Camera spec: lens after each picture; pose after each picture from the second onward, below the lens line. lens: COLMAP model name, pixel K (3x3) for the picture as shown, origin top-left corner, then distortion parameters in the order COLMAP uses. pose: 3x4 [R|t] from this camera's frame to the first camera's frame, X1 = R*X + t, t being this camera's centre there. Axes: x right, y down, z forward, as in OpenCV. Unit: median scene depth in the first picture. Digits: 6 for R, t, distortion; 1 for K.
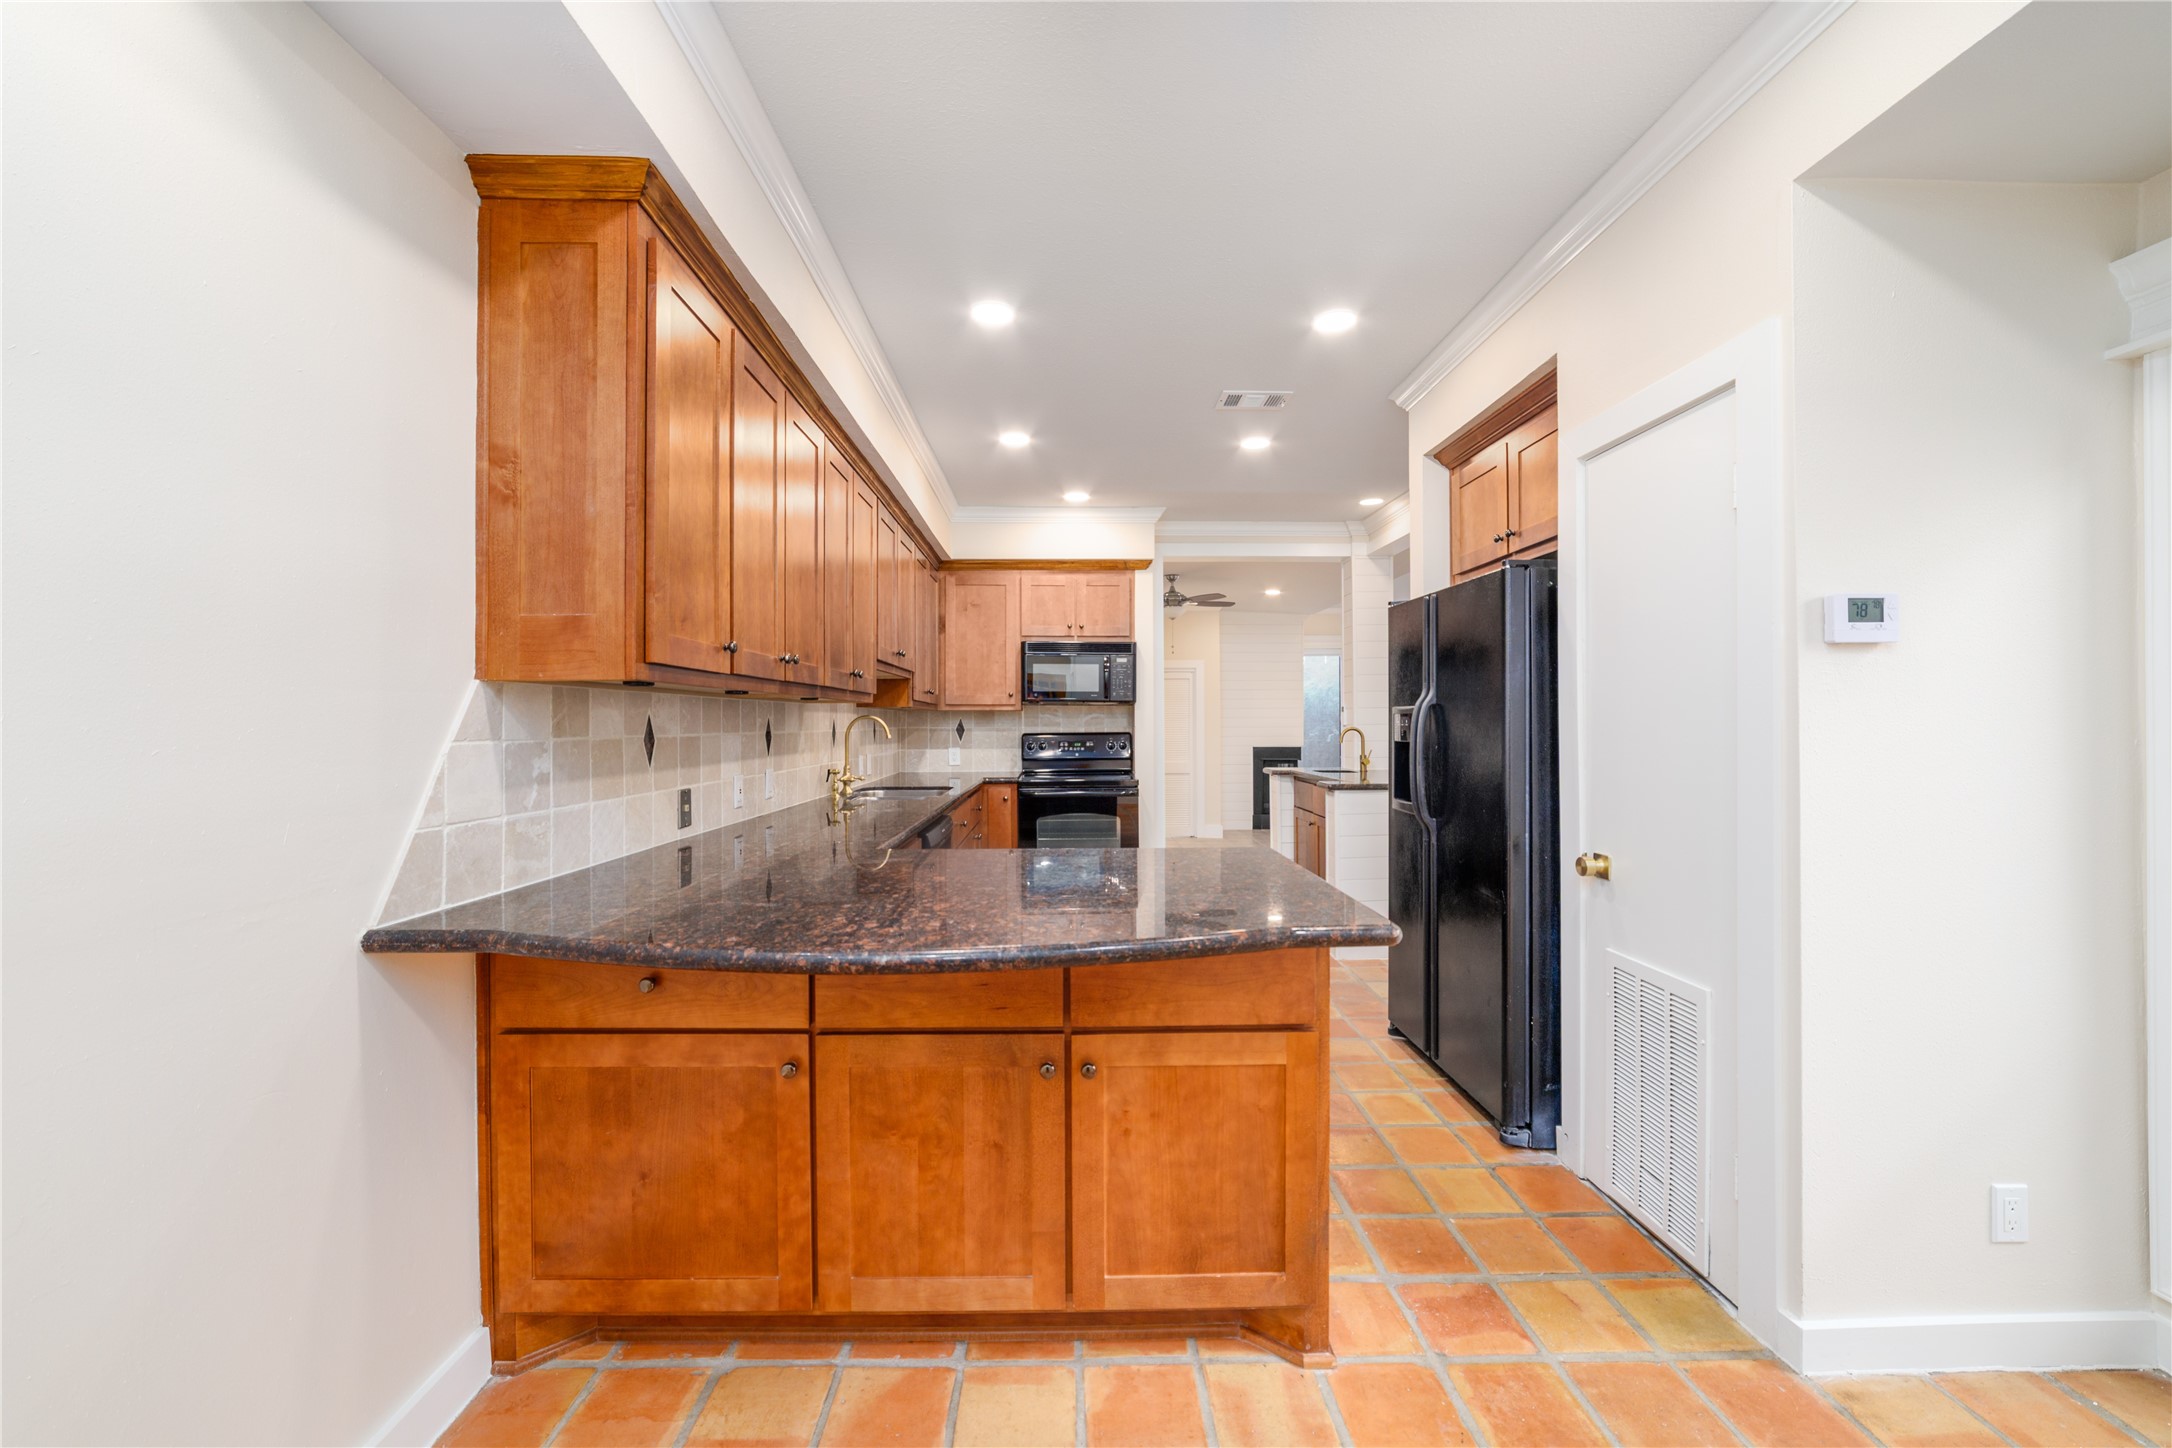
lens RADIAL K [[830.1, 0, 1086.0], [0, 830.1, 724.0], [0, 0, 1]] dist [-0.009331, 0.000695]
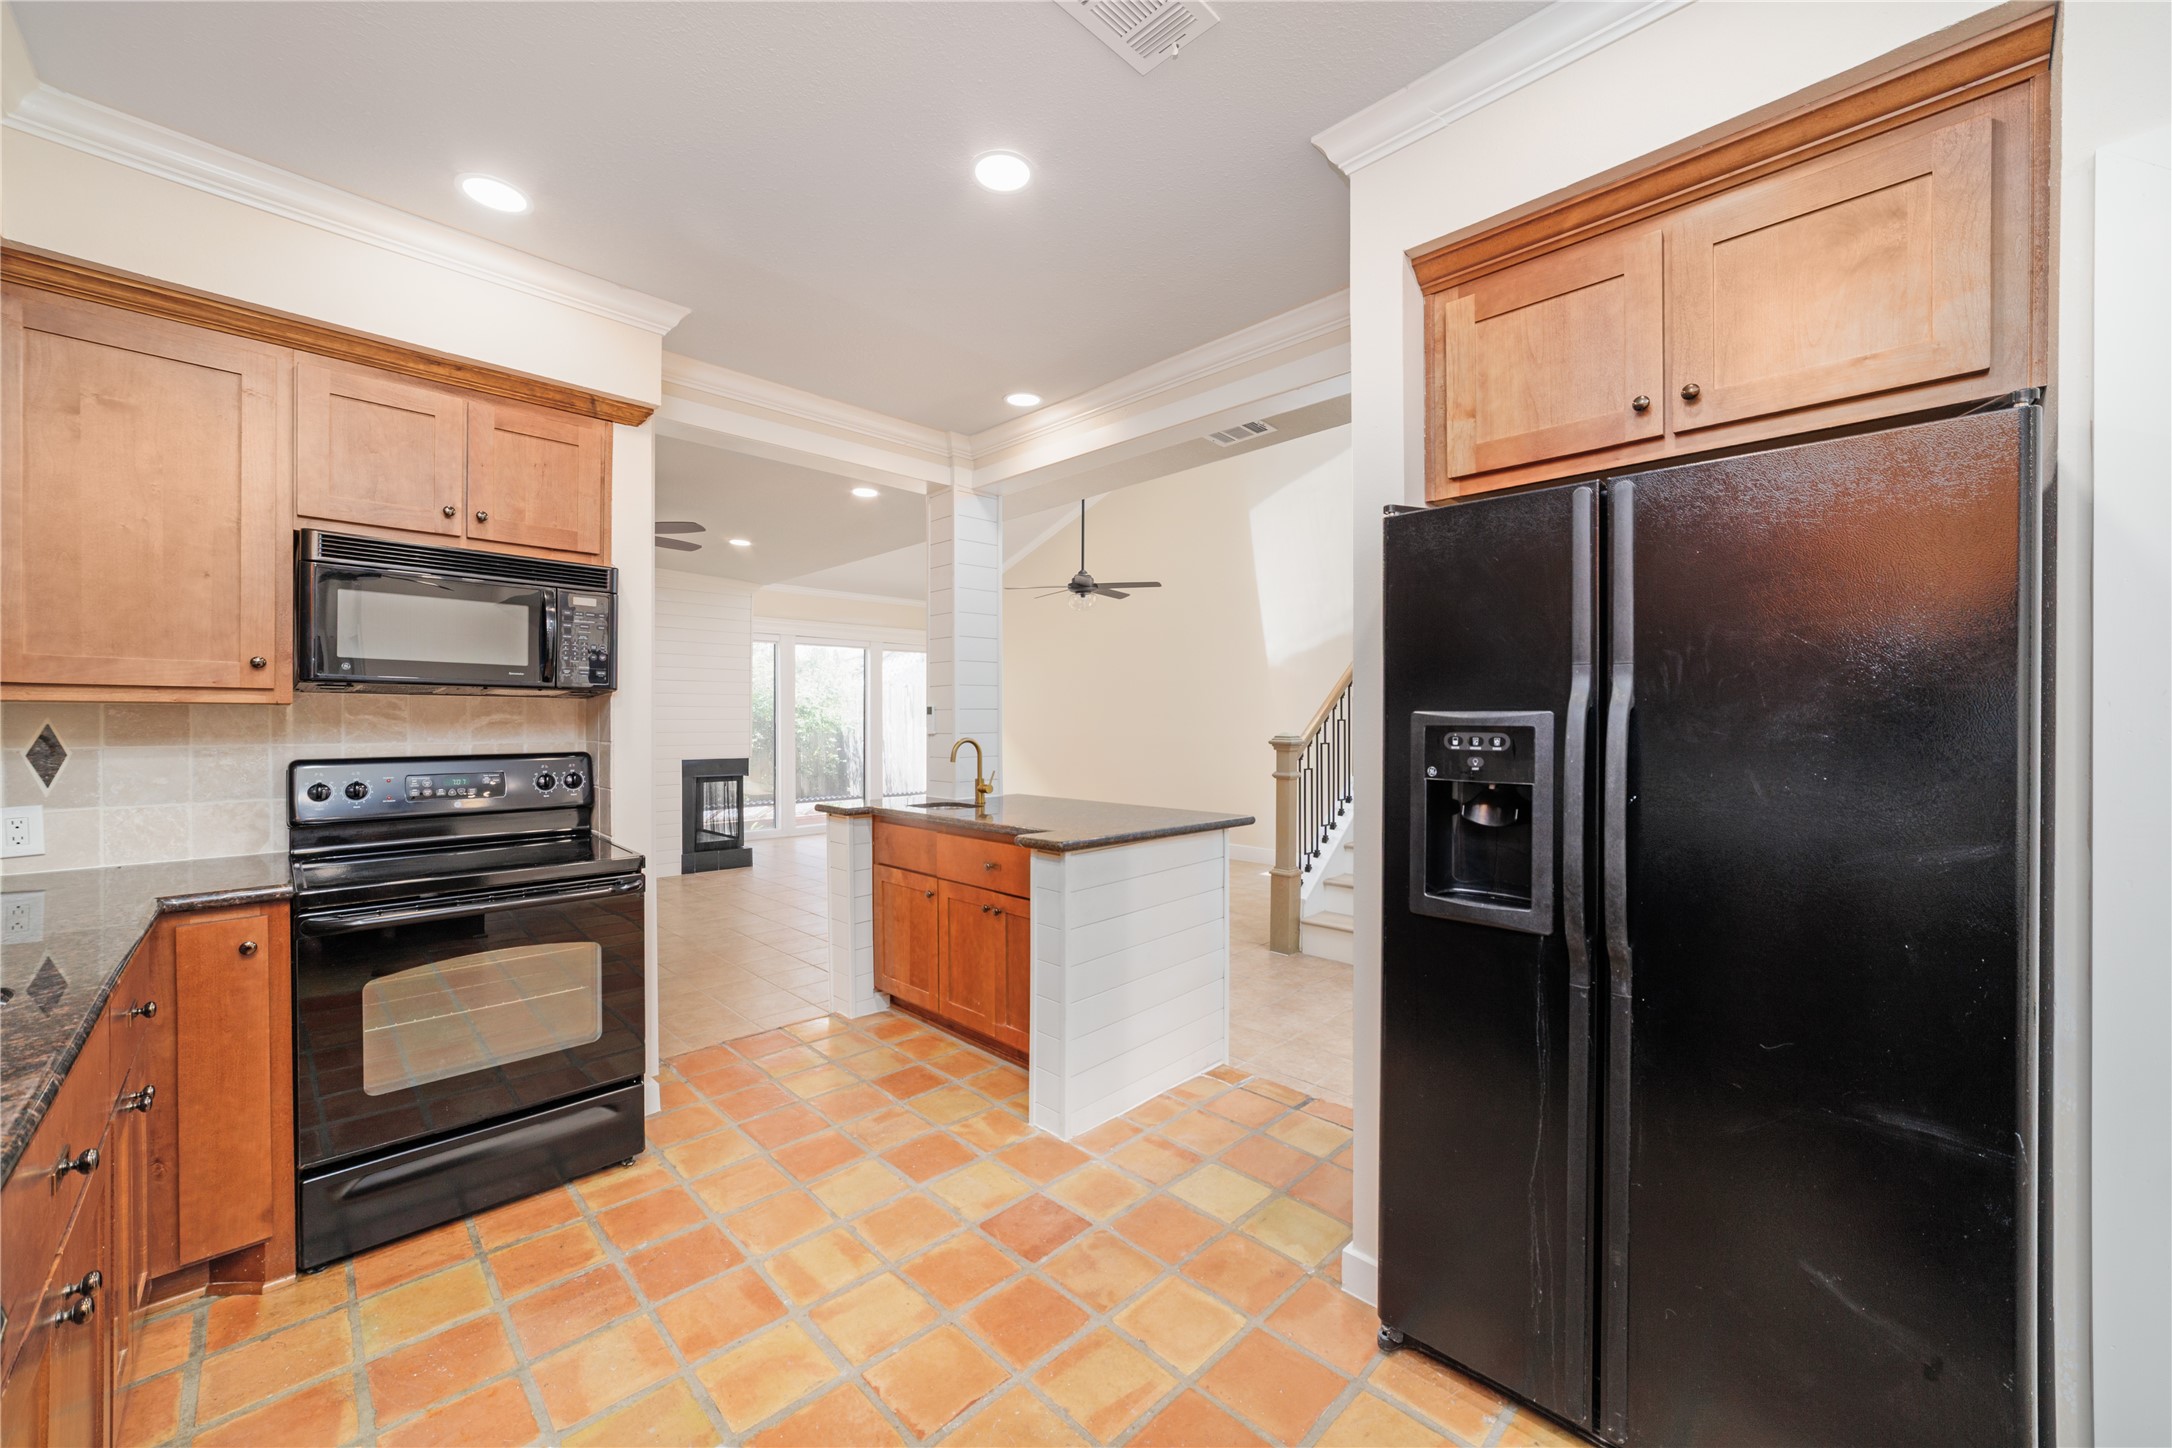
lens RADIAL K [[830.1, 0, 1086.0], [0, 830.1, 724.0], [0, 0, 1]] dist [-0.009331, 0.000695]
pose [[0.725847, 0.002430, 0.687851, -0.073612], [-0.002988, 0.999995, -0.000379, -0.007921], [-0.687849, -0.001780, 0.725851, 0.456598]]
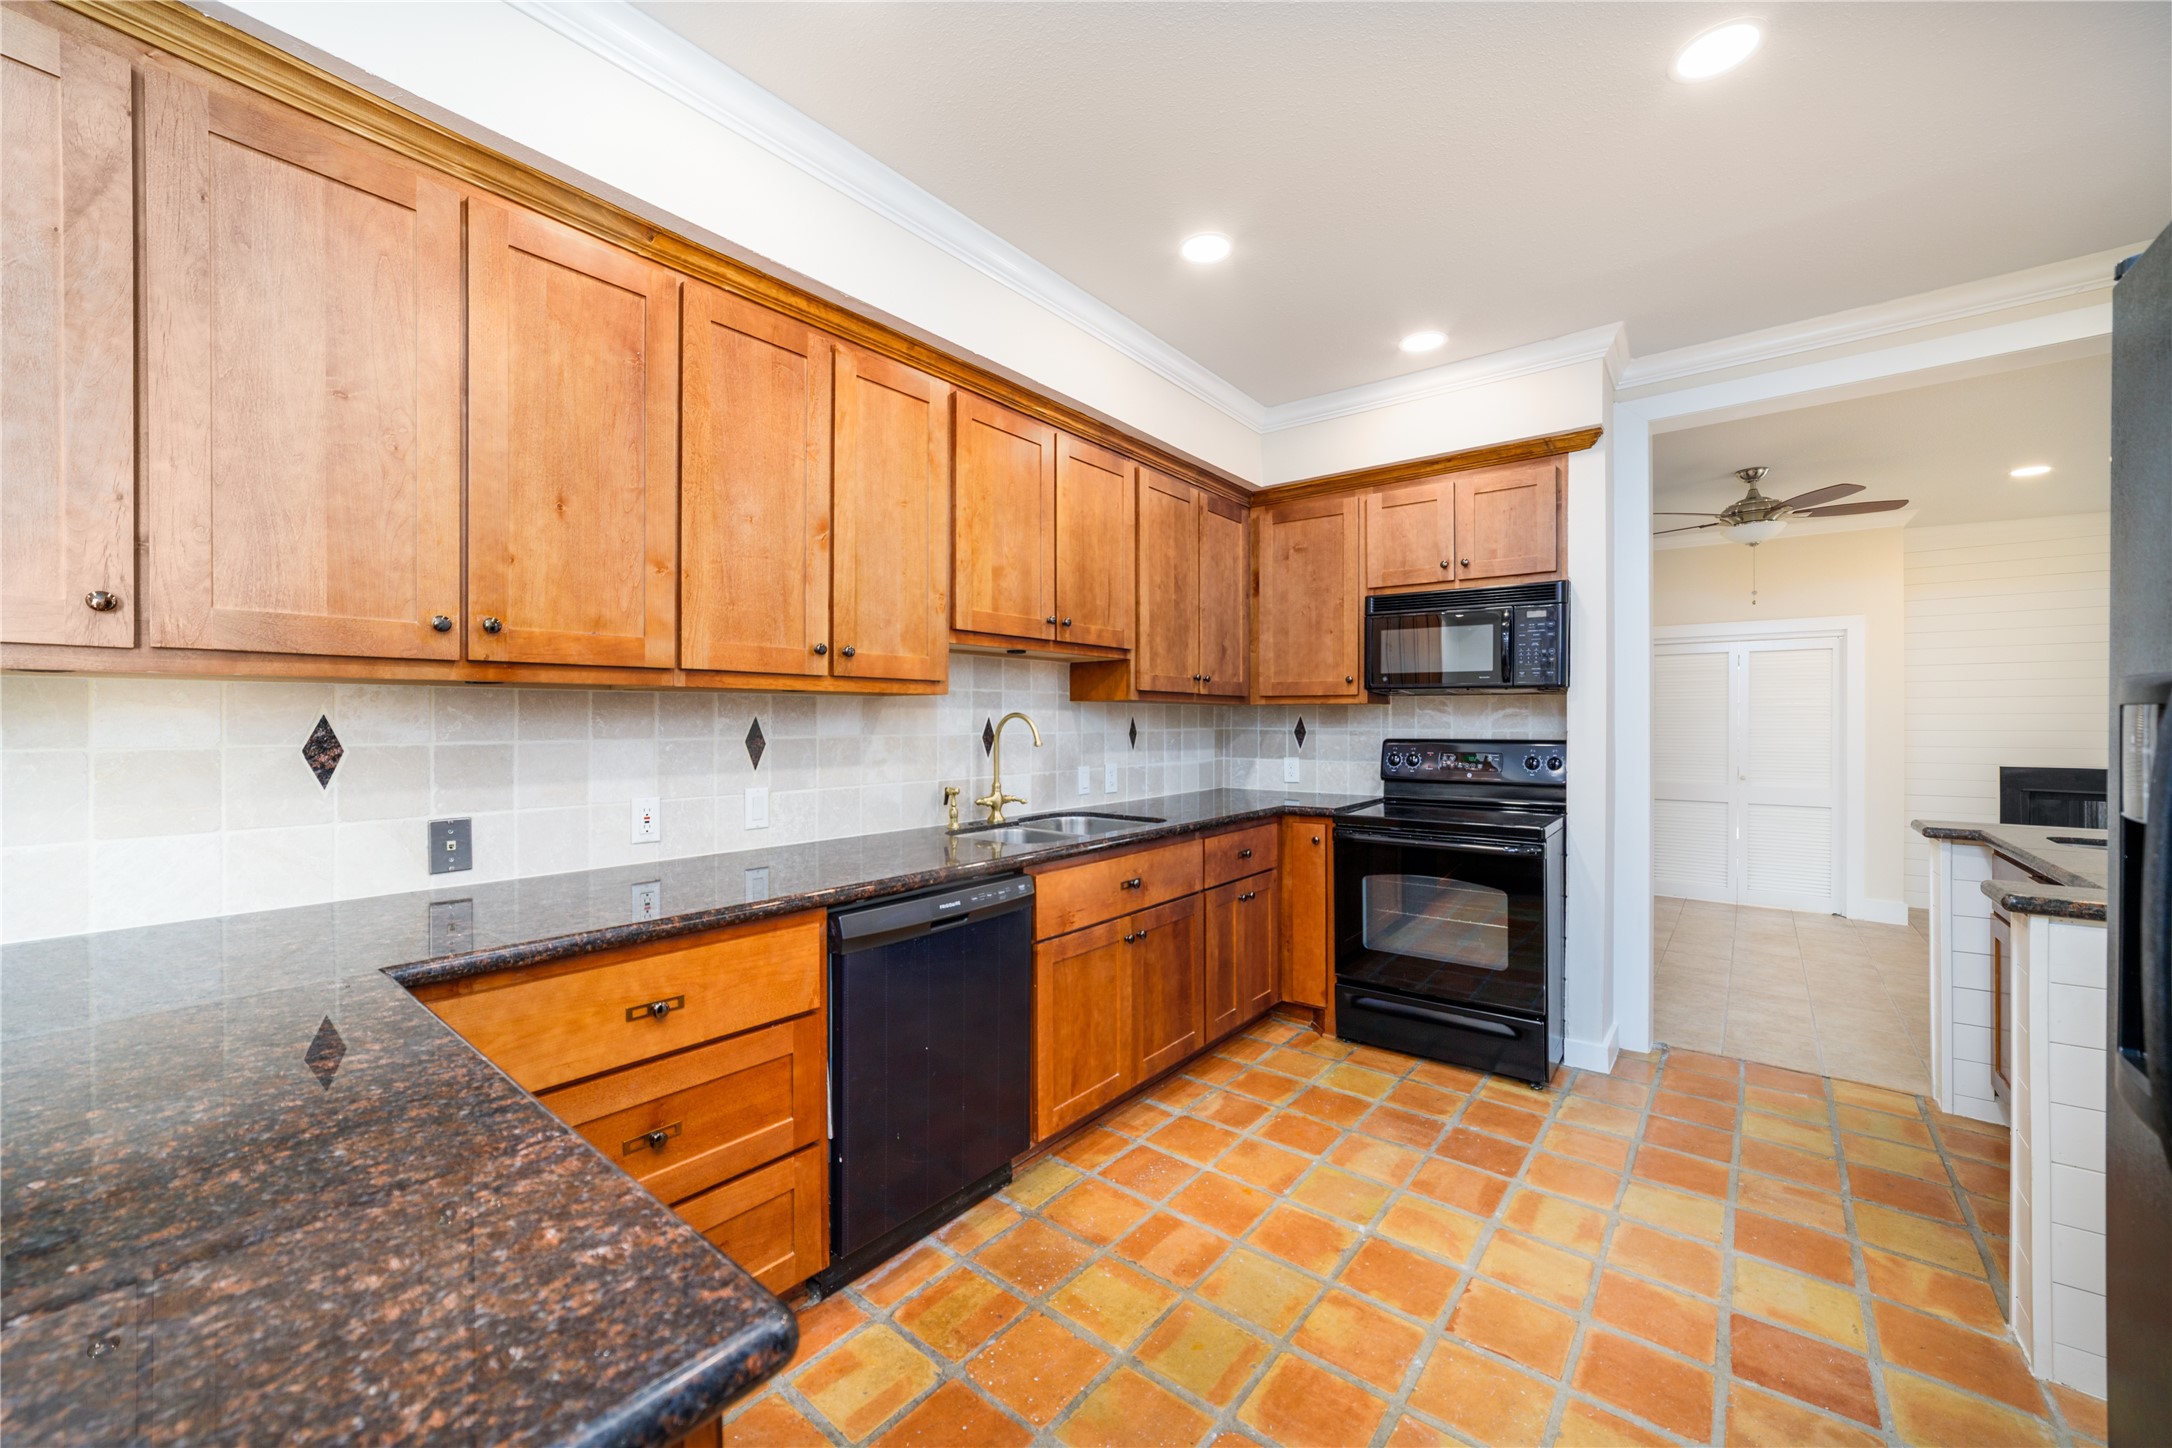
lens RADIAL K [[830.1, 0, 1086.0], [0, 830.1, 724.0], [0, 0, 1]] dist [-0.009331, 0.000695]
pose [[0.763828, 0.006977, -0.645383, 0.172833], [-0.003608, 0.999972, 0.006541, -0.004023], [0.645410, -0.002667, 0.763831, 0.363004]]
